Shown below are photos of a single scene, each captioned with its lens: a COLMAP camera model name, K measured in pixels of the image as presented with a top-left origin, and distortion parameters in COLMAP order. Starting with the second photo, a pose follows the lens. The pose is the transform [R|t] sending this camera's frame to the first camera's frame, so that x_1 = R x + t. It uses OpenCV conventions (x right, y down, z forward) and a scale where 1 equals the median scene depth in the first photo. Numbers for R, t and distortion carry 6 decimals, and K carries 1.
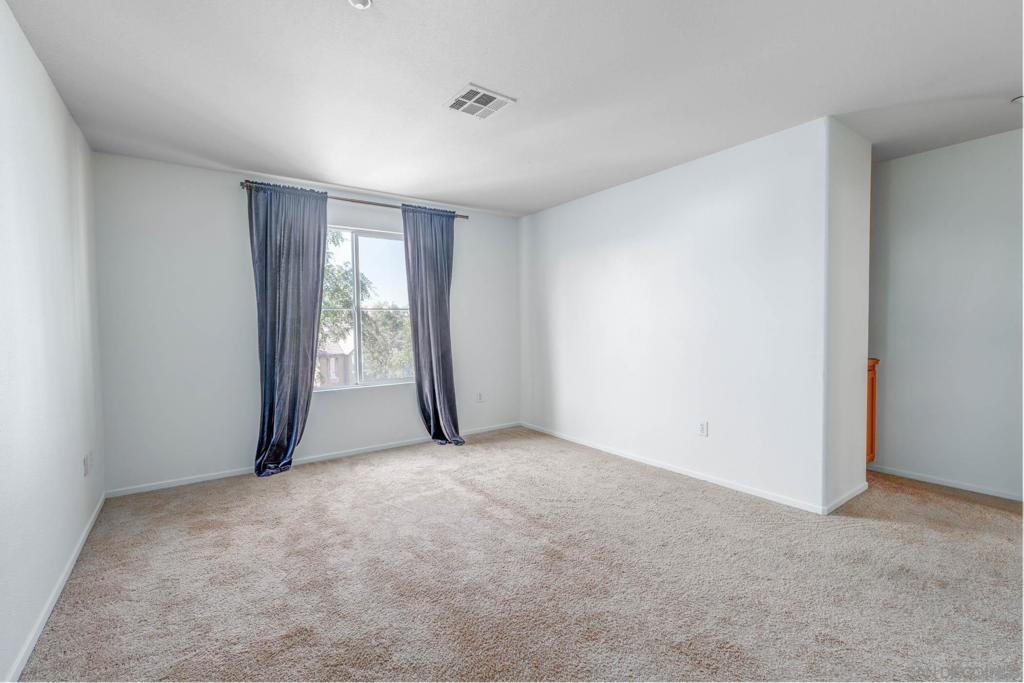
lens RADIAL K [[453.6, 0, 512.0], [0, 453.6, 341.5], [0, 0, 1]] dist [-0.001801, -0.000389]
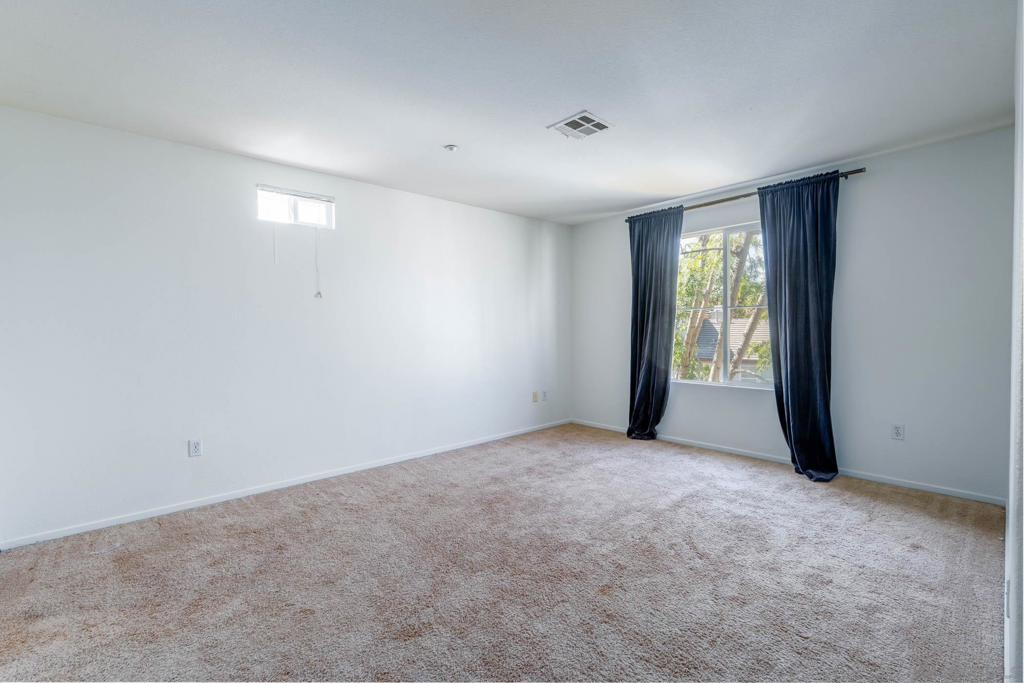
lens RADIAL K [[453.6, 0, 512.0], [0, 453.6, 341.5], [0, 0, 1]] dist [-0.001801, -0.000389]
pose [[0.106761, 0.041761, -0.993407, 0.705640], [-0.029996, 0.998798, 0.038764, -0.024760], [0.993832, 0.025660, 0.107885, 0.494875]]
